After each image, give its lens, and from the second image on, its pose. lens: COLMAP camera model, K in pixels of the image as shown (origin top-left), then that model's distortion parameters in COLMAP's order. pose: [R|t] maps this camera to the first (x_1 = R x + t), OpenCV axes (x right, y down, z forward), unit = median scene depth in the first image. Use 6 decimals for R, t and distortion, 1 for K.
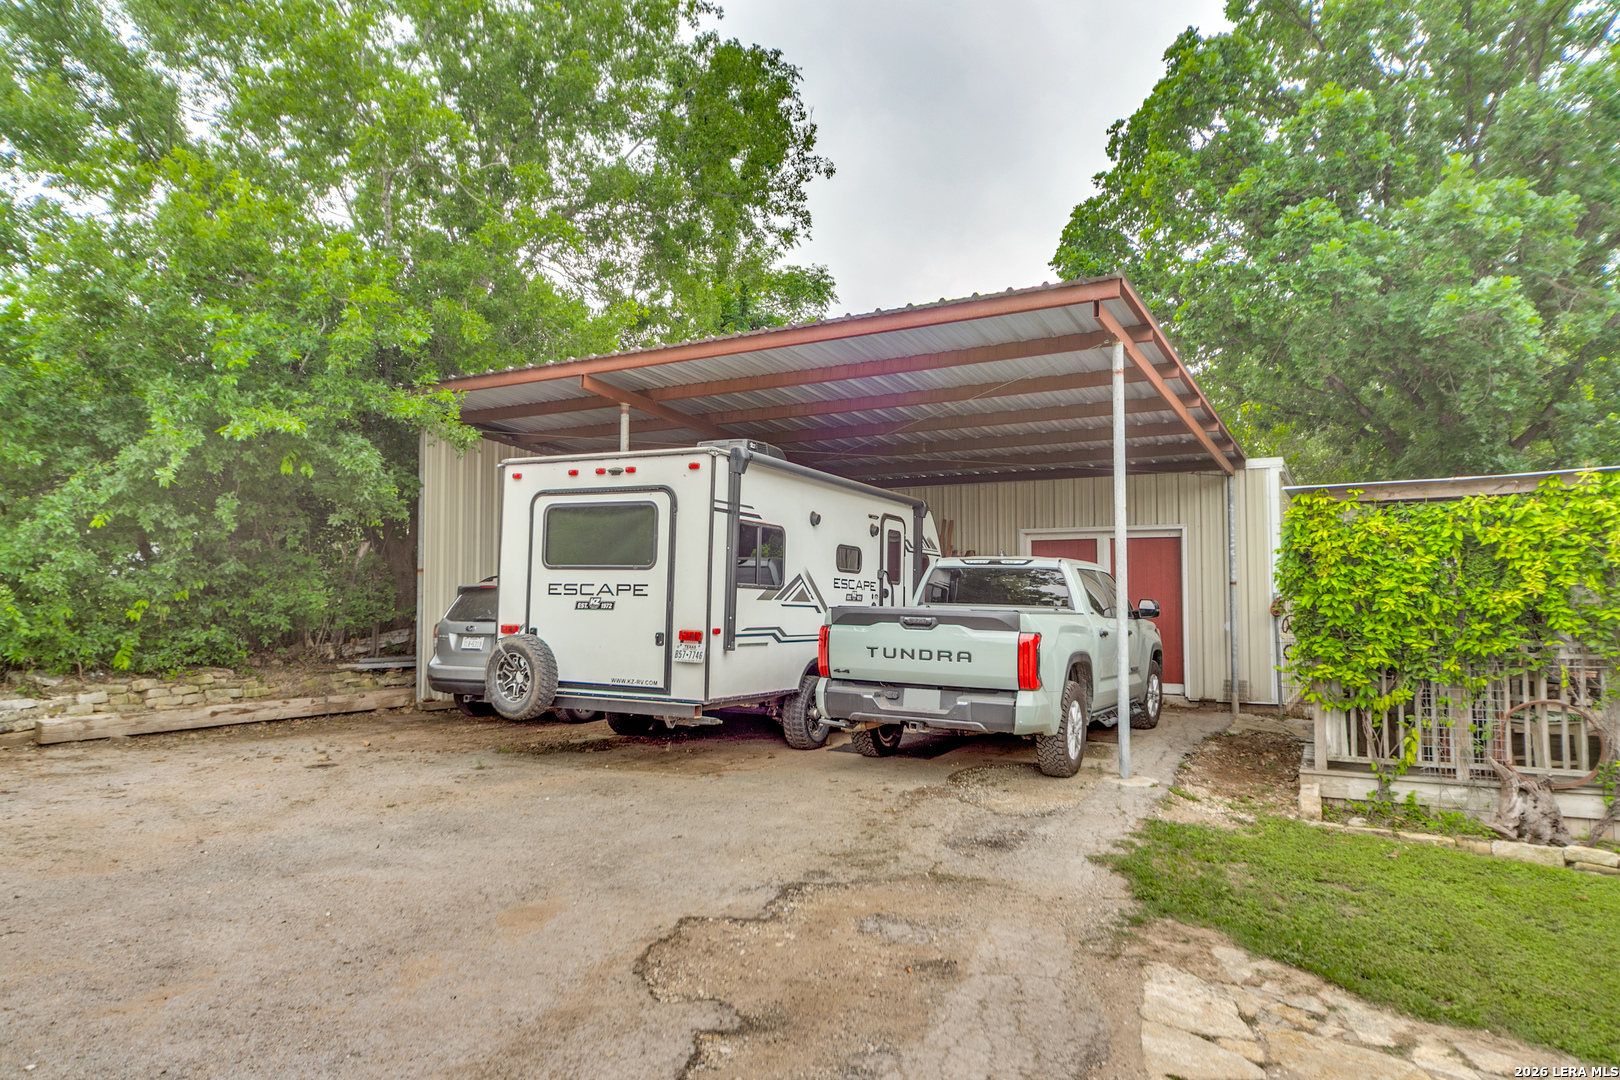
lens RADIAL K [[1018.2, 0, 810.0], [0, 1018.2, 540.0], [0, 0, 1]] dist [-0.002132, -0.001094]
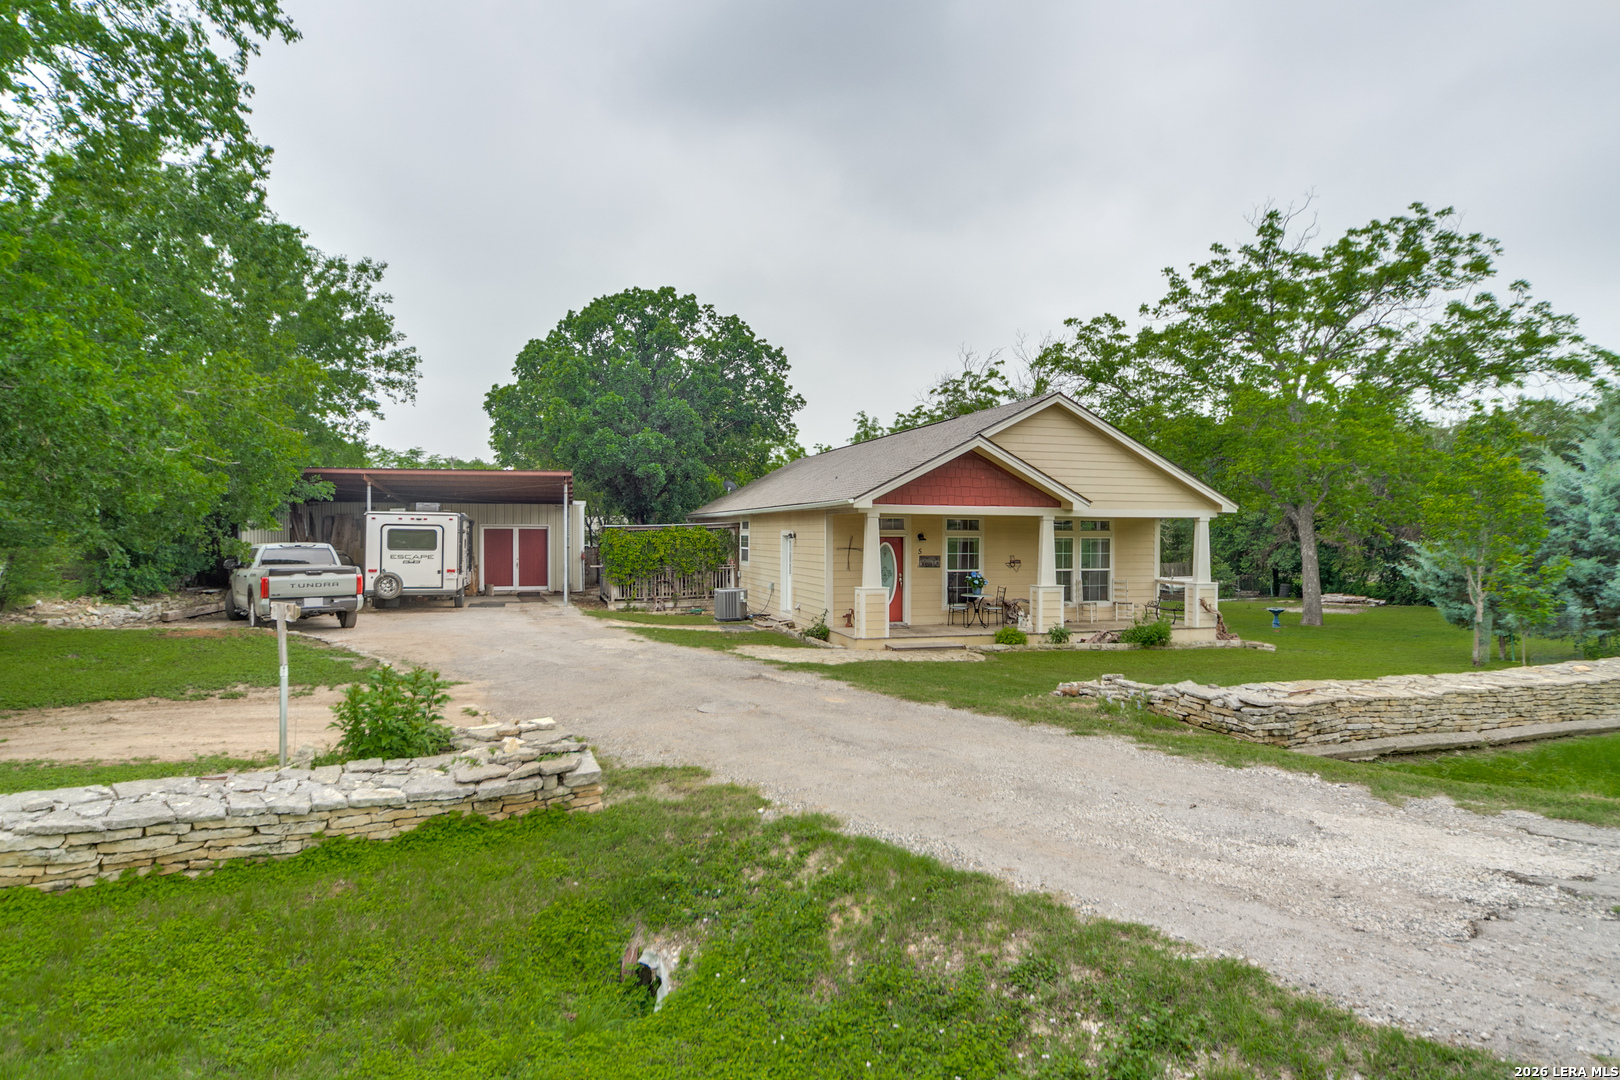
lens RADIAL K [[877.5, 0, 810.0], [0, 877.5, 540.0], [0, 0, 1]] dist [-0.001400, -0.000250]
pose [[0.698519, -0.004575, 0.715577, -1.285633], [-0.040744, 0.998103, 0.046154, -0.176869], [-0.714430, -0.061395, 0.697008, -1.733542]]
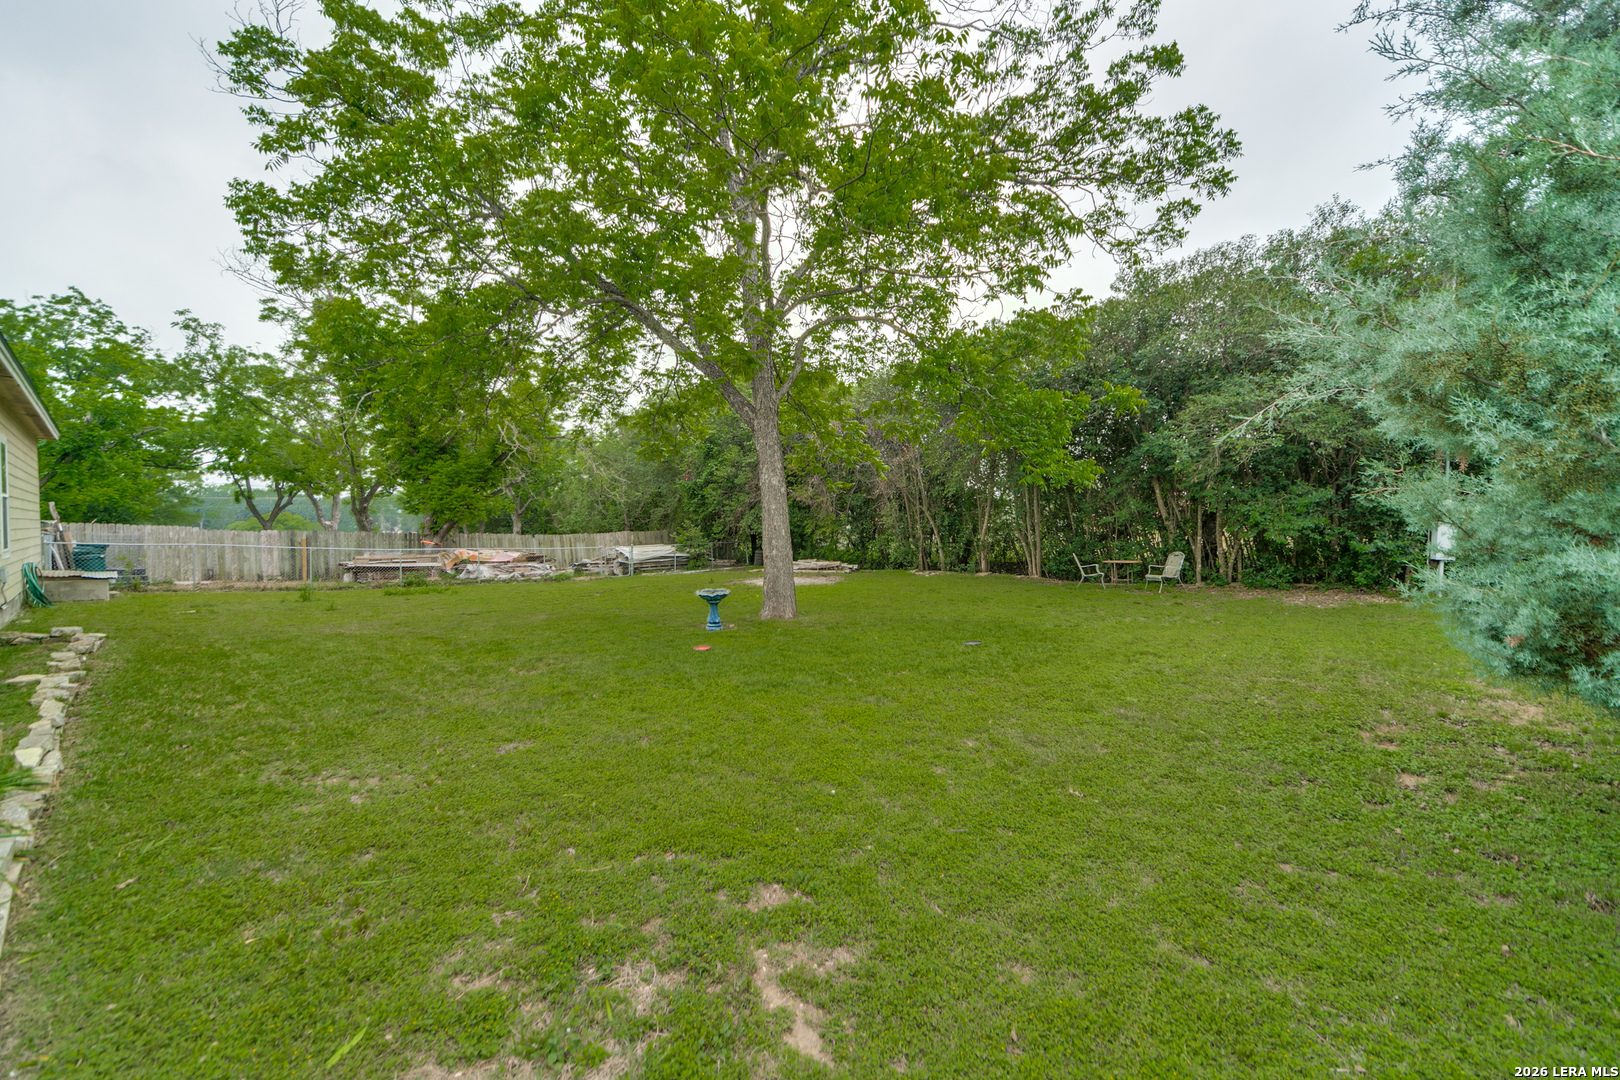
lens RADIAL K [[610.3, 0, 810.0], [0, 610.3, 540.0], [0, 0, 1]] dist [-0.000415, -0.000078]
pose [[0.219076, -0.024572, 0.975398, 1.233687], [-0.049245, 0.998130, 0.036206, 0.016624], [-0.974464, -0.055965, 0.217456, -1.115200]]
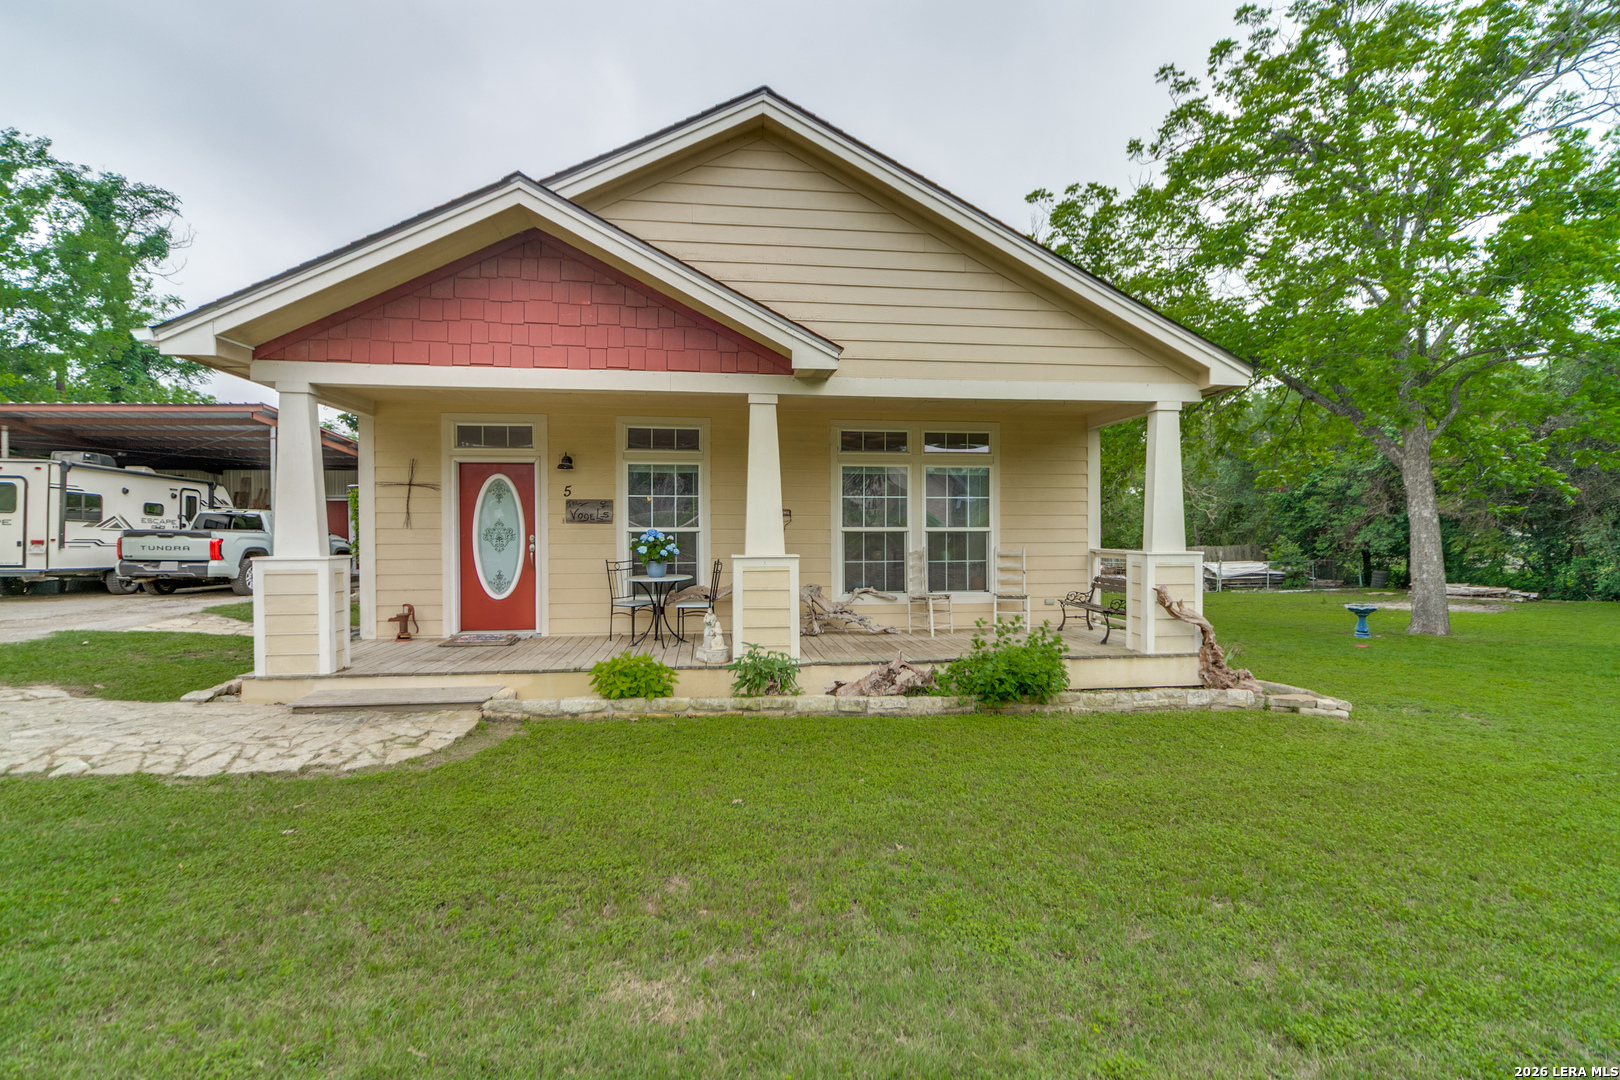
lens RADIAL K [[717.3, 0, 810.0], [0, 717.3, 540.0], [0, 0, 1]] dist [-0.007981, -0.000543]
pose [[0.813995, -0.009574, 0.580793, 0.360054], [-0.025795, 0.998282, 0.052608, -0.039188], [-0.580299, -0.057804, 0.812350, -1.276304]]
